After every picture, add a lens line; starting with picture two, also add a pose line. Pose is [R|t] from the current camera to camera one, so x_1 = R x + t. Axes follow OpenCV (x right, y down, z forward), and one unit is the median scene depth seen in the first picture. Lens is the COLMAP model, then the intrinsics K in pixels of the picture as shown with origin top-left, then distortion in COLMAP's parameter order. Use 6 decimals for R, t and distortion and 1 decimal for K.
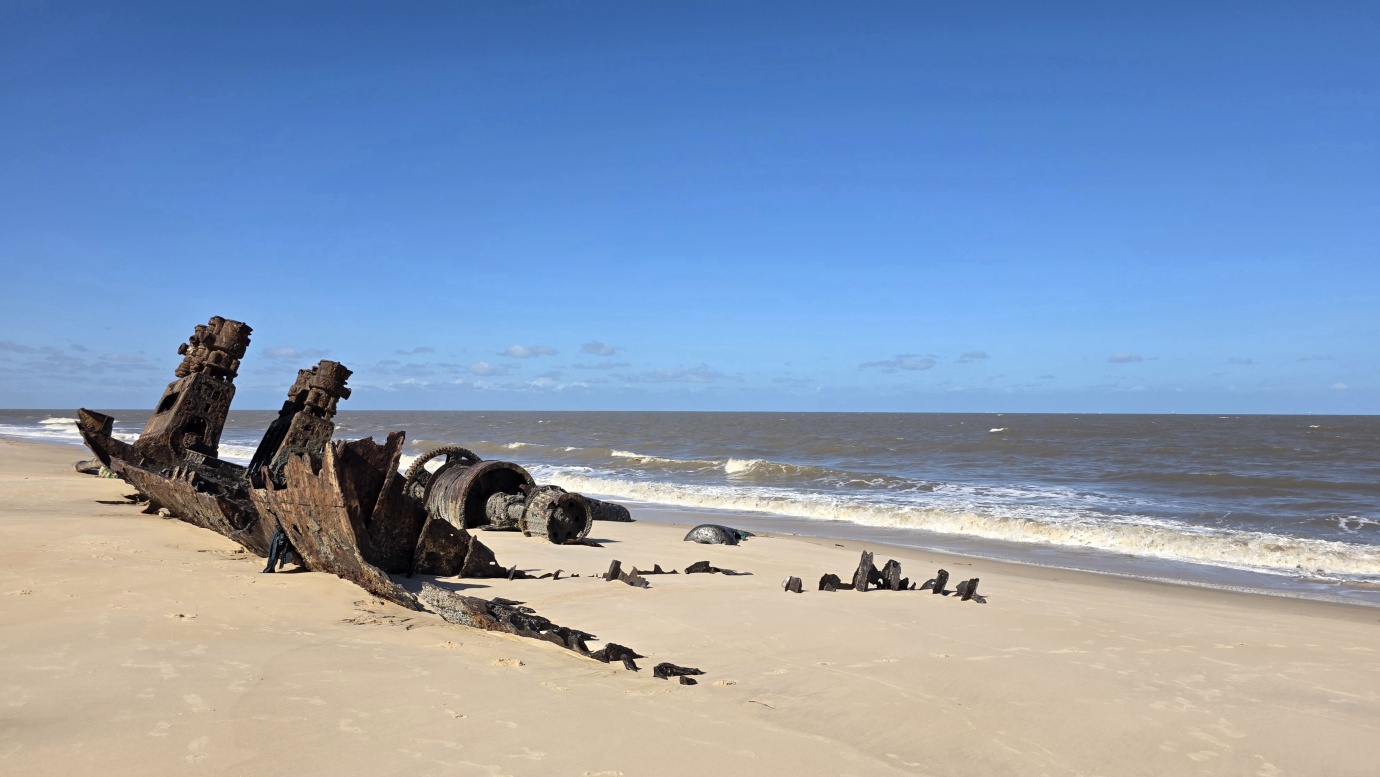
lens RADIAL K [[896.0, 0, 690.0], [0, 896.0, 388.5], [0, 0, 1]] dist [0.000702, 0.000537]
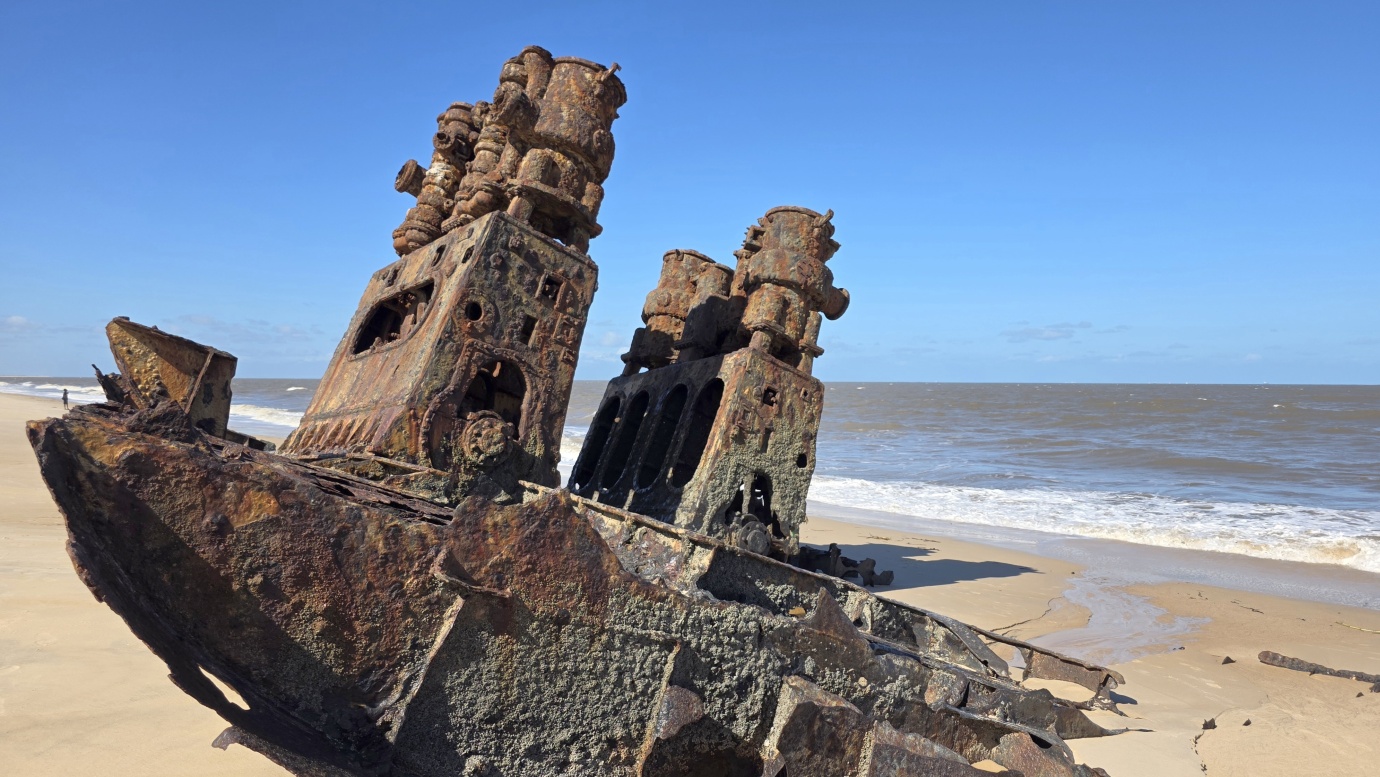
lens RADIAL K [[917.6, 0, 693.6], [0, 917.6, 384.1], [0, 0, 1]] dist [0.065762, -0.050889]
pose [[0.995939, 0.000674, -0.090029, -0.445486], [0.001701, 0.999653, 0.026303, 0.031355], [0.090016, -0.026350, 0.995592, 0.680118]]
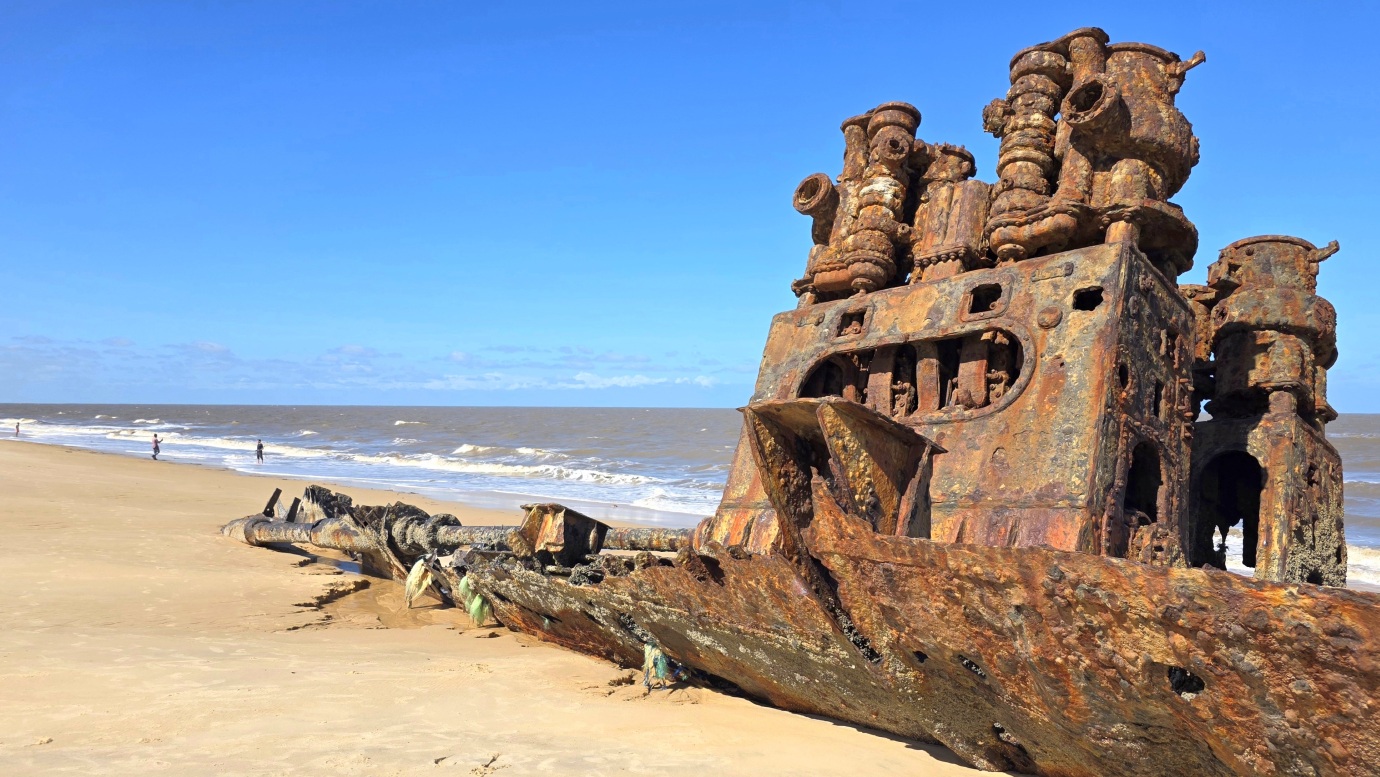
lens RADIAL K [[949.7, 0, 690.0], [0, 949.7, 388.5], [0, 0, 1]] dist [0.066095, -0.062170]
pose [[0.999802, 0.002306, -0.019745, -0.640477], [-0.002231, 0.999990, 0.003850, 0.017774], [0.019754, -0.003805, 0.999798, 0.739587]]
